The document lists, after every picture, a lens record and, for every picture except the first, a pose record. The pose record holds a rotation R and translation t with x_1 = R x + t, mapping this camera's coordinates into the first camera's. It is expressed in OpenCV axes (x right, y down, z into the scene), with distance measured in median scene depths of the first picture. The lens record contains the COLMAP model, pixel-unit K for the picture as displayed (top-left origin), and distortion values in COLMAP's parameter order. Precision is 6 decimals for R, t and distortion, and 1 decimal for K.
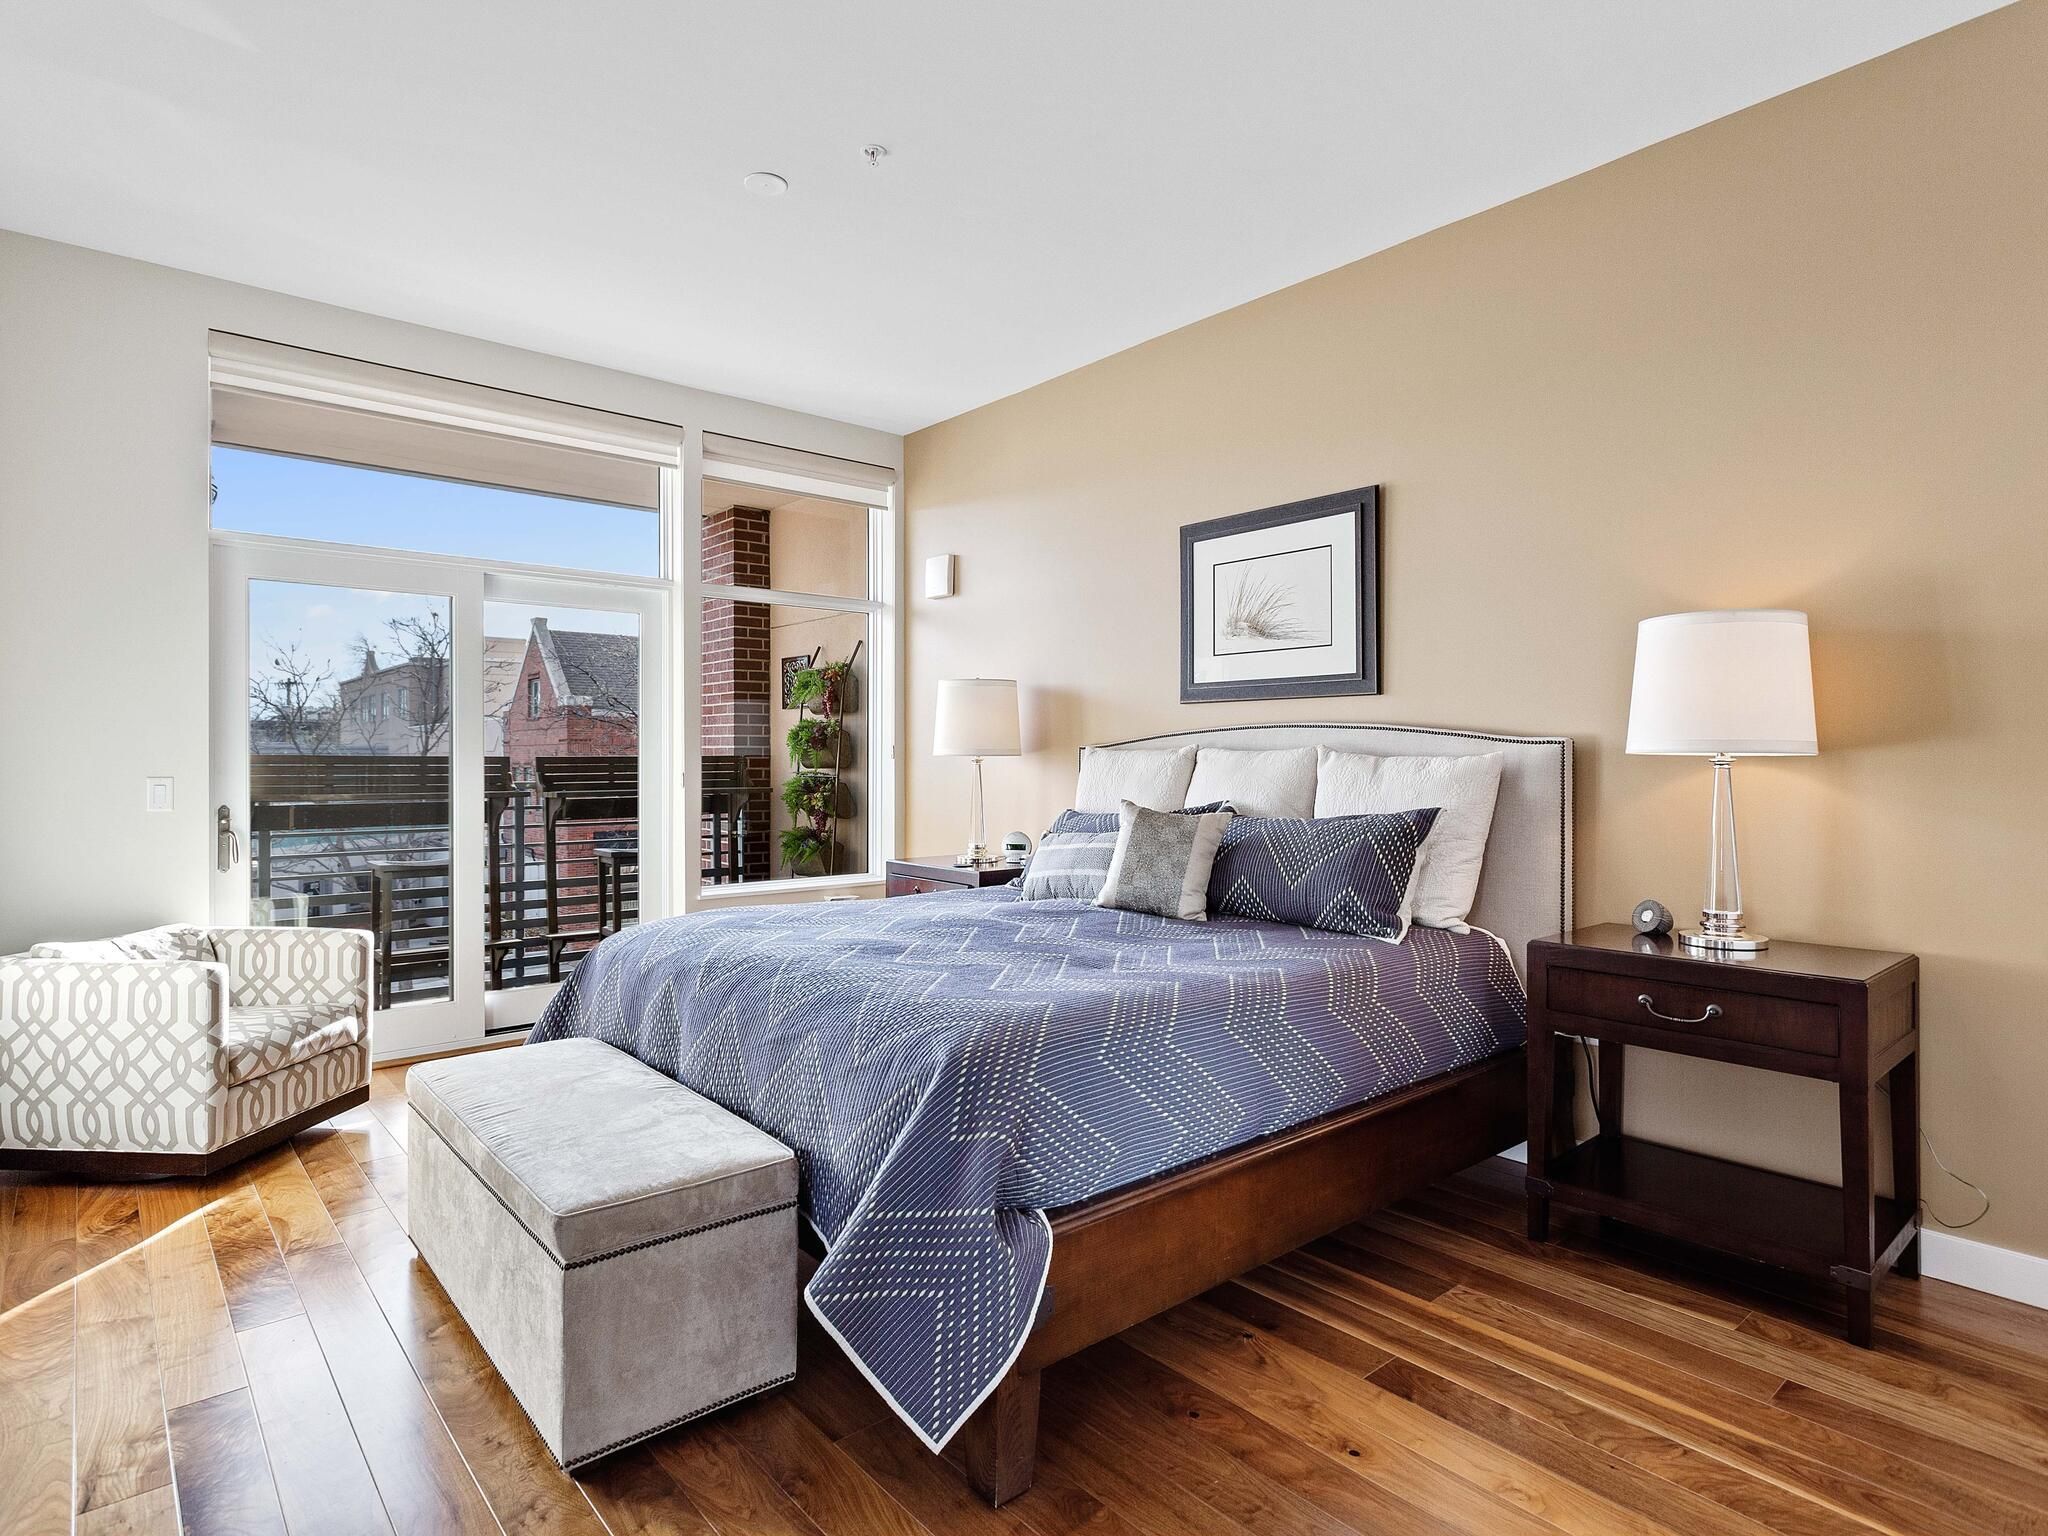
lens RADIAL K [[1101.3, 0, 1019.6], [0, 1101.3, 757.4], [0, 0, 1]] dist [0.001428, 0.002815]
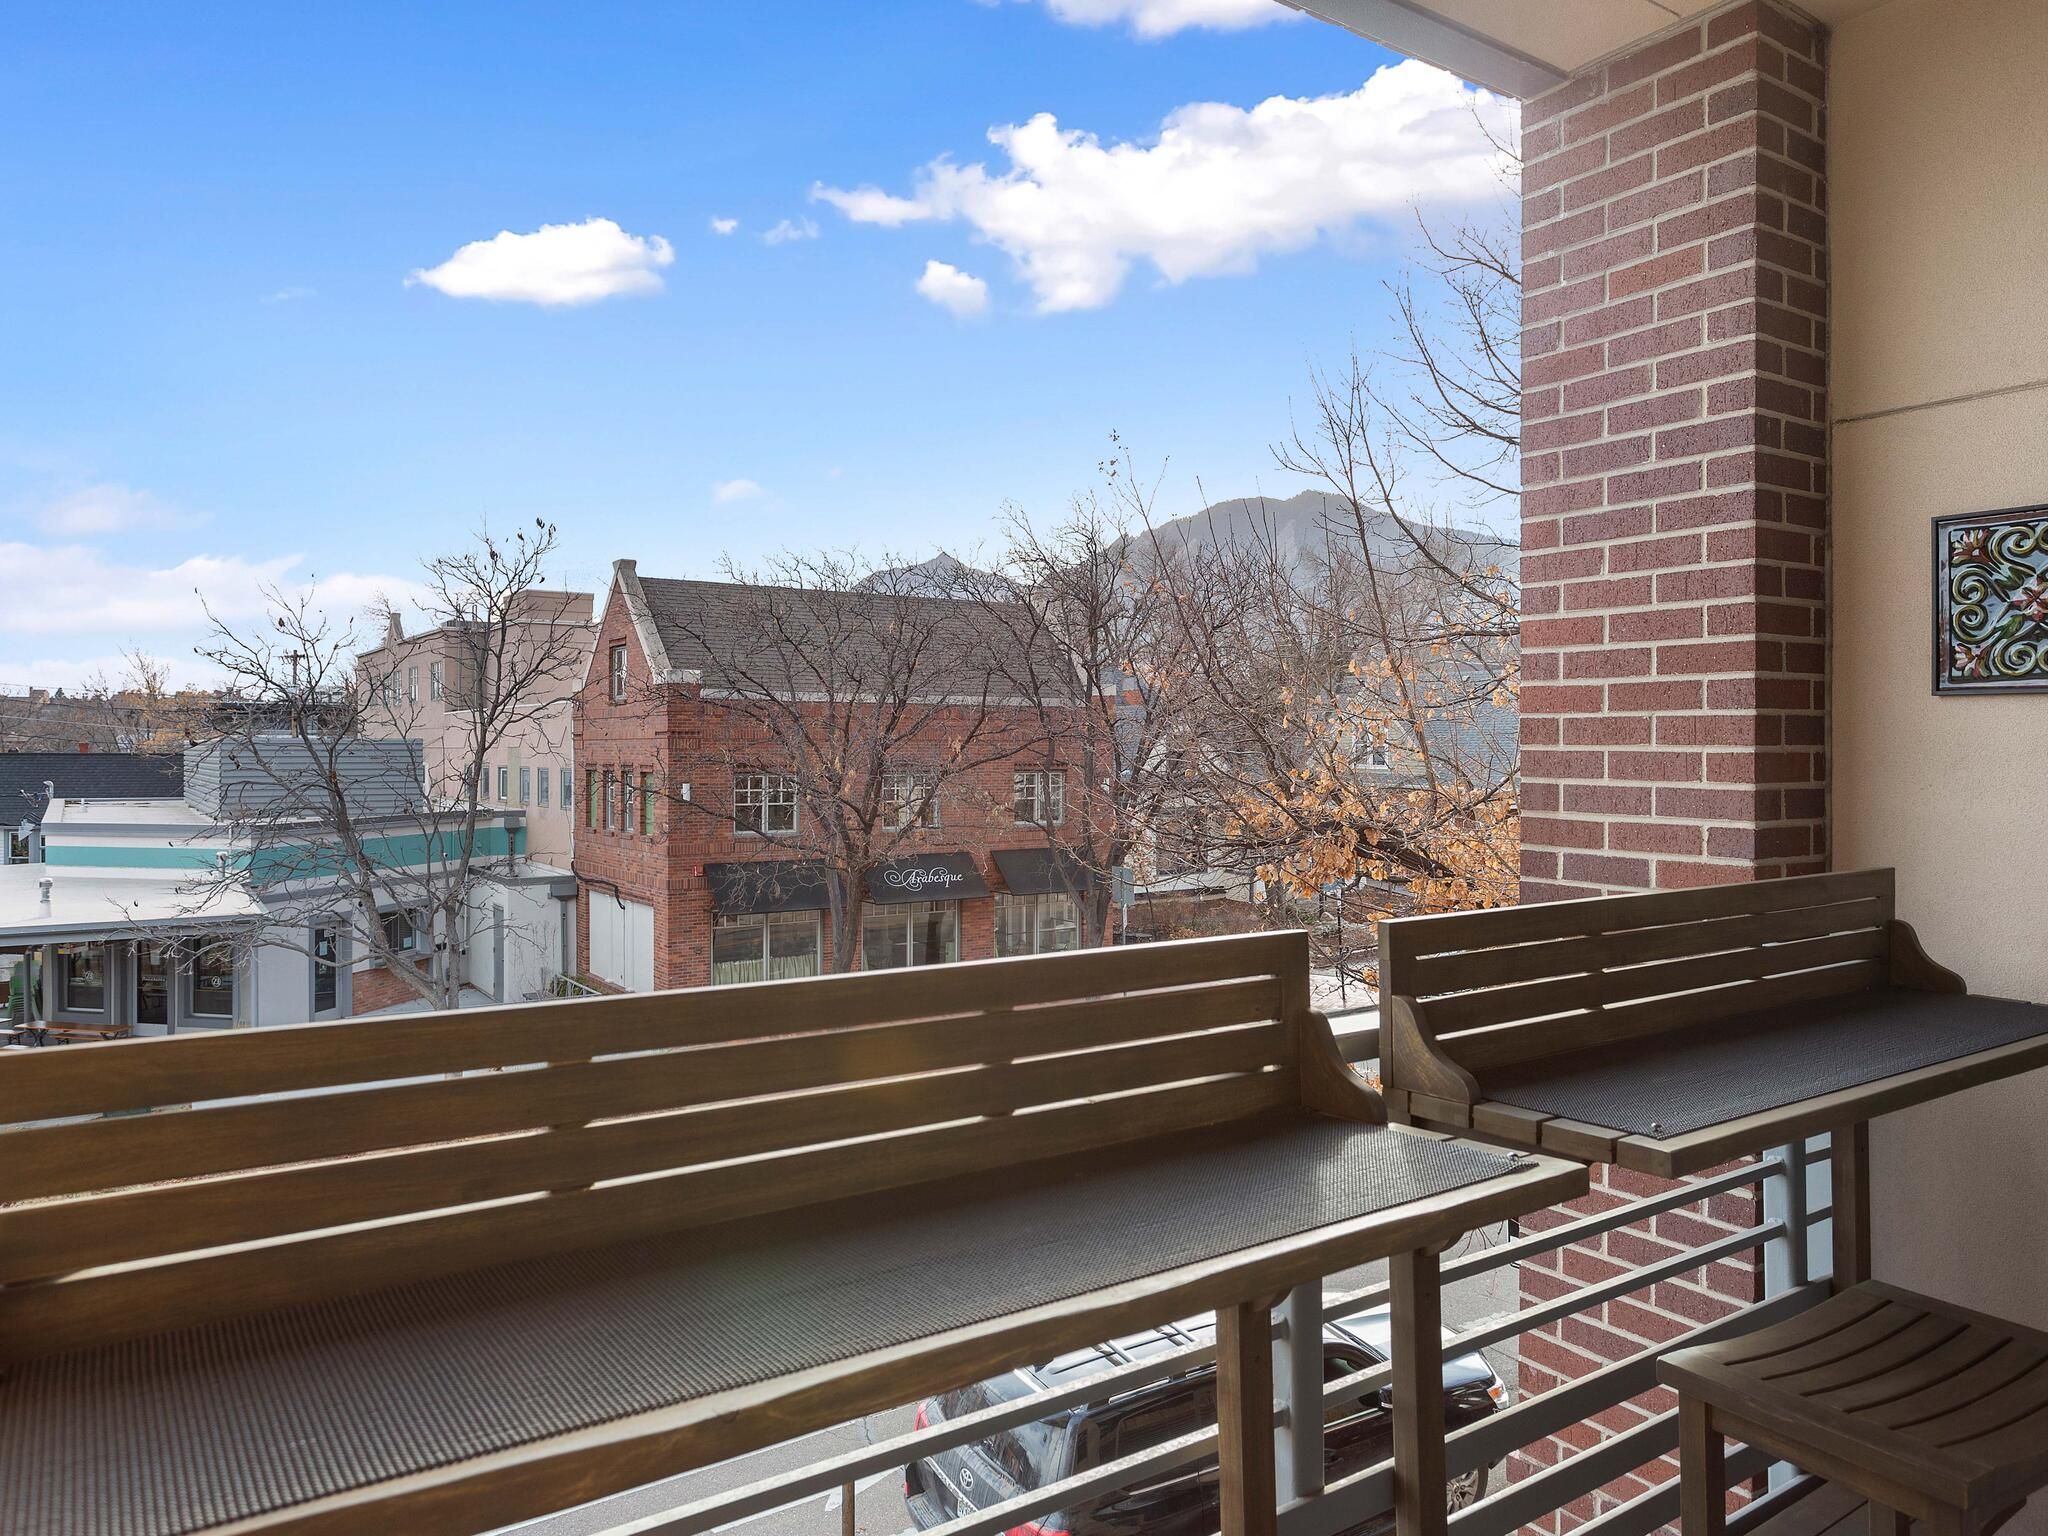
lens RADIAL K [[1403.5, 0, 1022.8], [0, 1403.5, 732.2], [0, 0, 1]] dist [-0.010620, -0.004624]
pose [[0.994475, -0.000712, -0.104972, -0.087692], [-0.000377, 0.999946, -0.010356, -0.006389], [0.104974, 0.010338, 0.994421, 0.130719]]
